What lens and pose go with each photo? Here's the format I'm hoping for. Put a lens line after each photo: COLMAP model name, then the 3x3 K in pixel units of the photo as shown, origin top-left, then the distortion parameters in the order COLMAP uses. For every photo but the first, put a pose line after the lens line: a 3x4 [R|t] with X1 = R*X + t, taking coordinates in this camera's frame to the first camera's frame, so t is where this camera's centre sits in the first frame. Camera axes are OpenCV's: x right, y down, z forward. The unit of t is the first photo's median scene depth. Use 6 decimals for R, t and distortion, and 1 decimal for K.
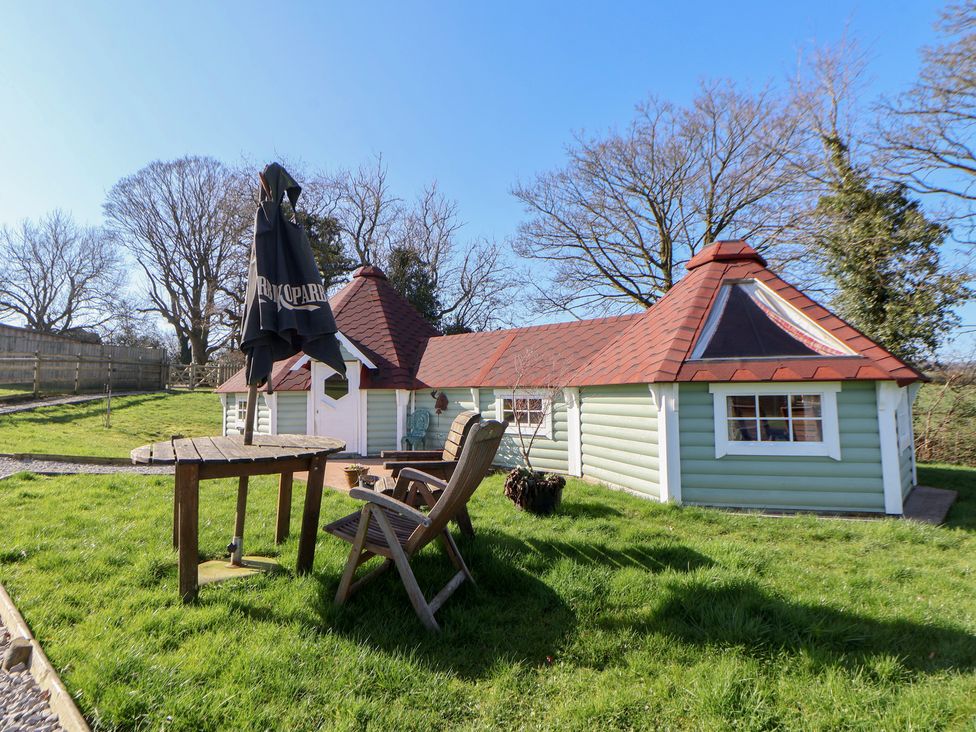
lens RADIAL K [[500.8, 0, 488.0], [0, 500.8, 366.0], [0, 0, 1]] dist [0.029916, -0.023664]
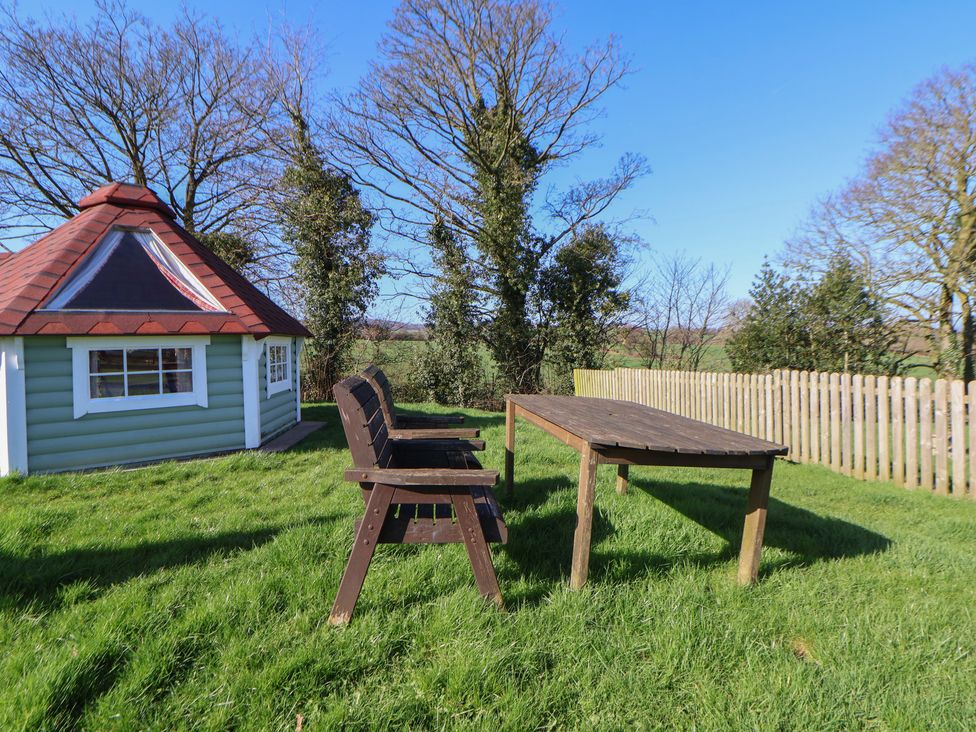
lens RADIAL K [[507.8, 0, 488.0], [0, 507.8, 366.0], [0, 0, 1]] dist [0.004353, -0.011134]
pose [[0.665391, -0.040014, 0.745422, 0.260002], [-0.022974, 0.996992, 0.074025, 0.001449], [-0.746142, -0.066381, 0.662470, -0.163484]]
